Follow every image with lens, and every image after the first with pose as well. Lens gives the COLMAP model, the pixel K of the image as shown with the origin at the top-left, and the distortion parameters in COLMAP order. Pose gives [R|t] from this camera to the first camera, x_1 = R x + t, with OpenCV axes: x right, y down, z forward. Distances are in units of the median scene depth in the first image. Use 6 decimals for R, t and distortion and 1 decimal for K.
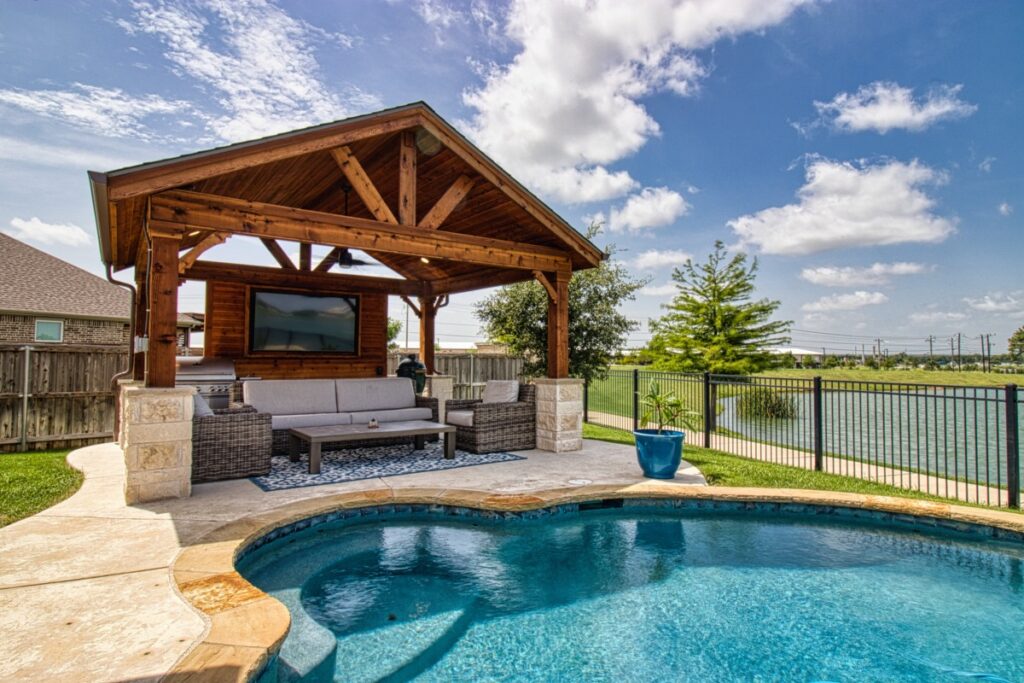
lens RADIAL K [[554.8, 0, 514.5], [0, 554.8, 330.4], [0, 0, 1]] dist [0.000743, -0.010199]
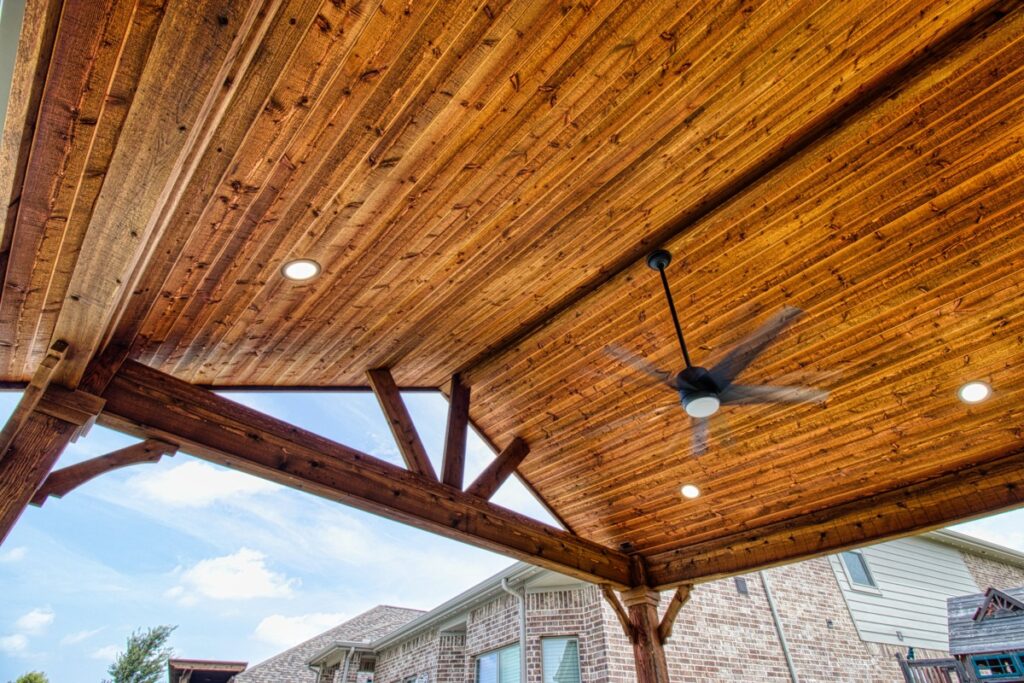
lens RADIAL K [[474.1, 0, 513.4], [0, 474.1, 327.3], [0, 0, 1]] dist [-0.001746, -0.011416]
pose [[0.989095, 0.099969, 0.108153, -0.504284], [-0.007983, 0.769657, -0.638407, 0.041794], [-0.147062, 0.630582, 0.762062, 0.826264]]
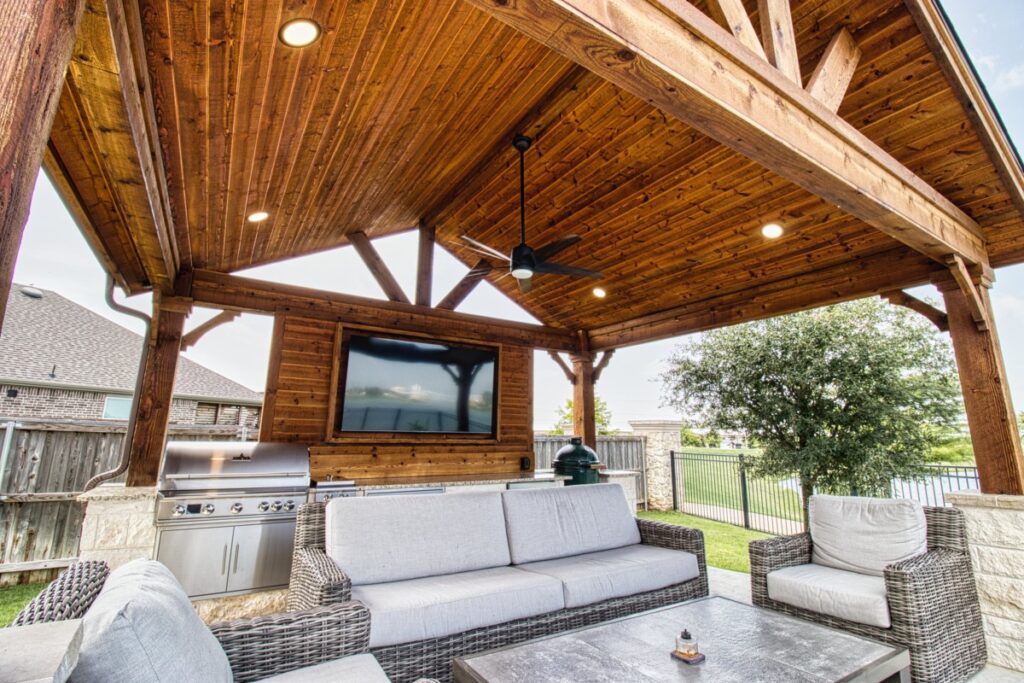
lens RADIAL K [[474.1, 0, 512.8], [0, 474.1, 330.3], [0, 0, 1]] dist [-0.001746, -0.011416]
pose [[0.998012, -0.010190, -0.062192, -0.311333], [-0.000755, 0.984837, -0.173478, 0.021965], [0.063016, 0.173180, 0.982872, 0.603331]]
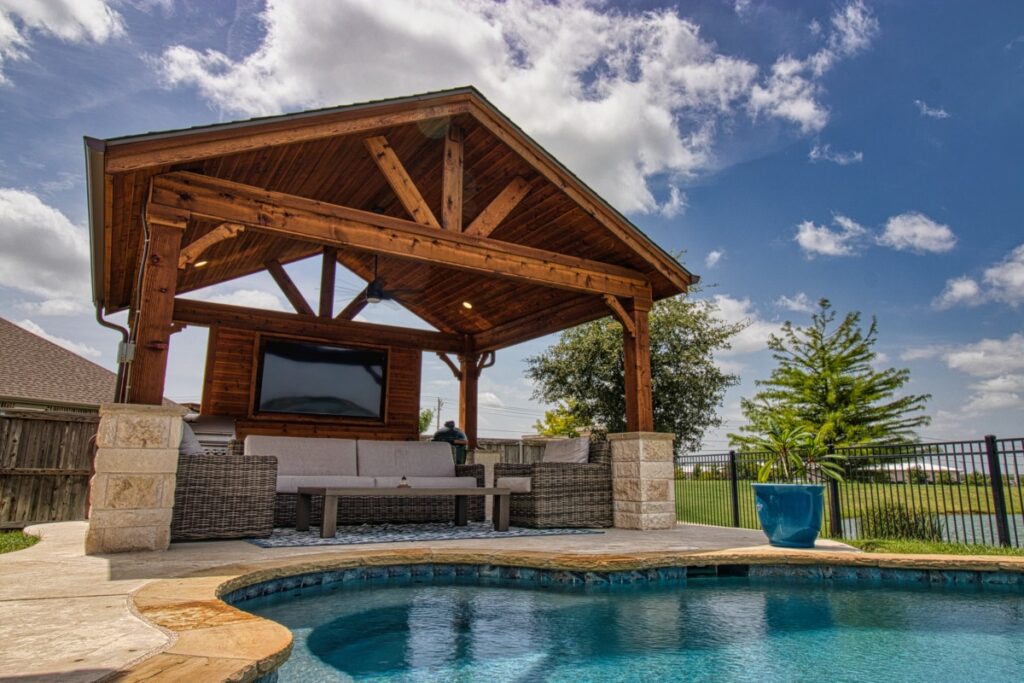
lens RADIAL K [[660.5, 0, 515.2], [0, 660.5, 328.5], [0, 0, 1]] dist [0.007049, -0.010232]
pose [[0.997195, -0.015393, -0.073249, -0.025800], [0.002660, 0.985296, -0.170838, 0.103411], [0.074802, 0.170164, 0.982573, 0.061191]]
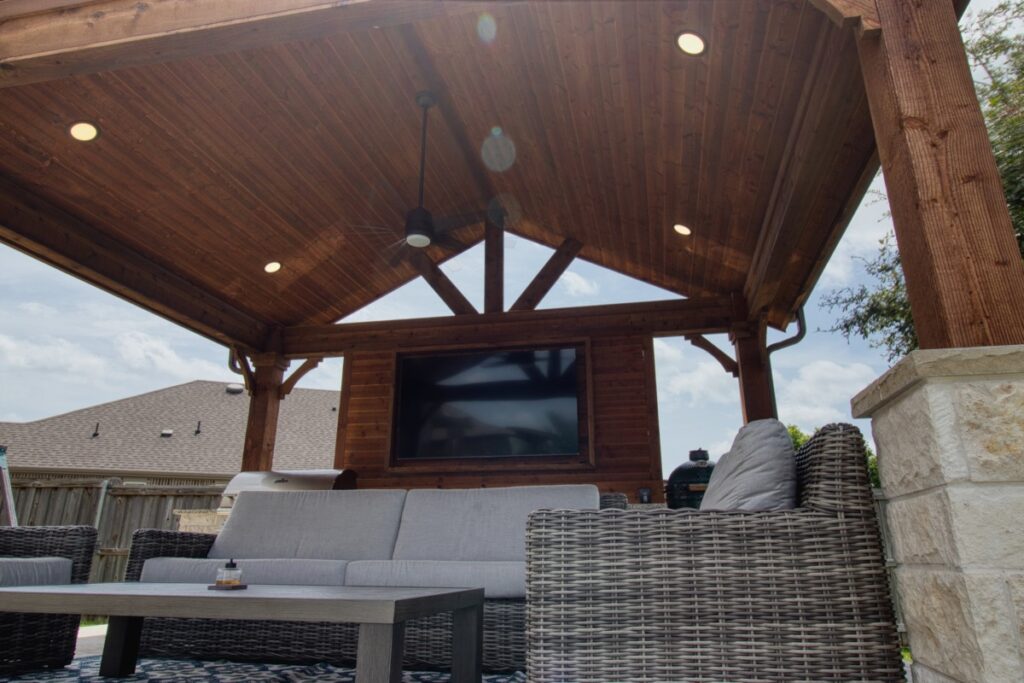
lens RADIAL K [[660.5, 0, 516.1], [0, 660.5, 325.4], [0, 0, 1]] dist [0.007049, -0.010232]
pose [[0.670660, -0.246753, -0.699520, 0.136811], [0.037708, 0.953170, -0.300074, 0.136922], [0.740806, 0.174870, 0.648557, 0.772928]]
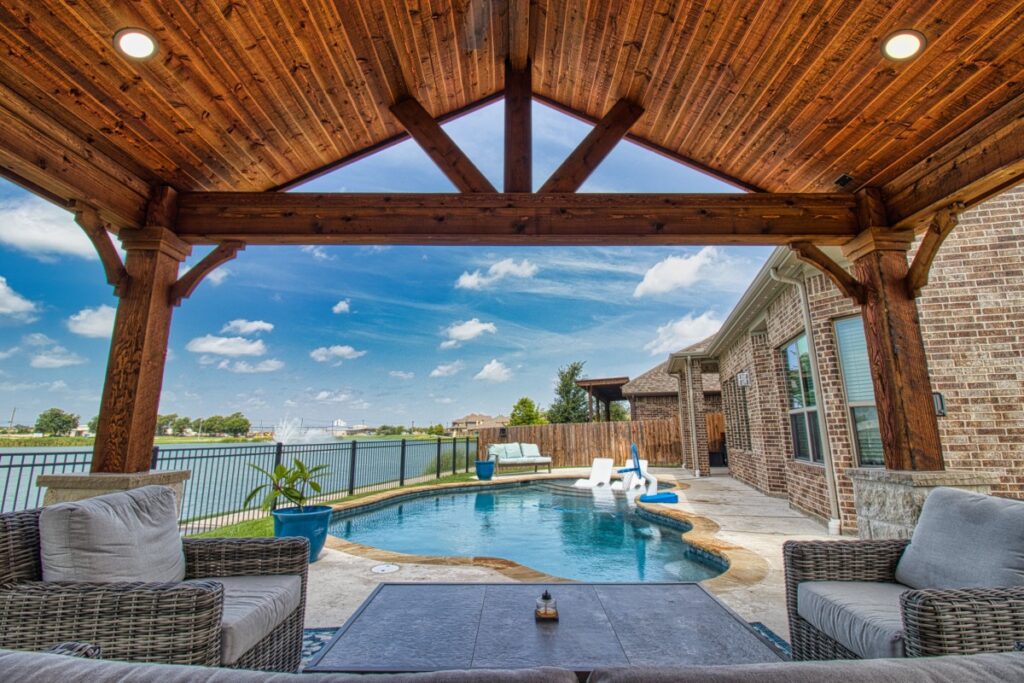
lens RADIAL K [[474.1, 0, 508.0], [0, 474.1, 331.2], [0, 0, 1]] dist [-0.001746, -0.011416]
pose [[0.812264, -0.129566, -0.568717, -0.274620], [0.035389, 0.984168, -0.173670, 0.053074], [0.582215, 0.120939, 0.803990, 0.983395]]
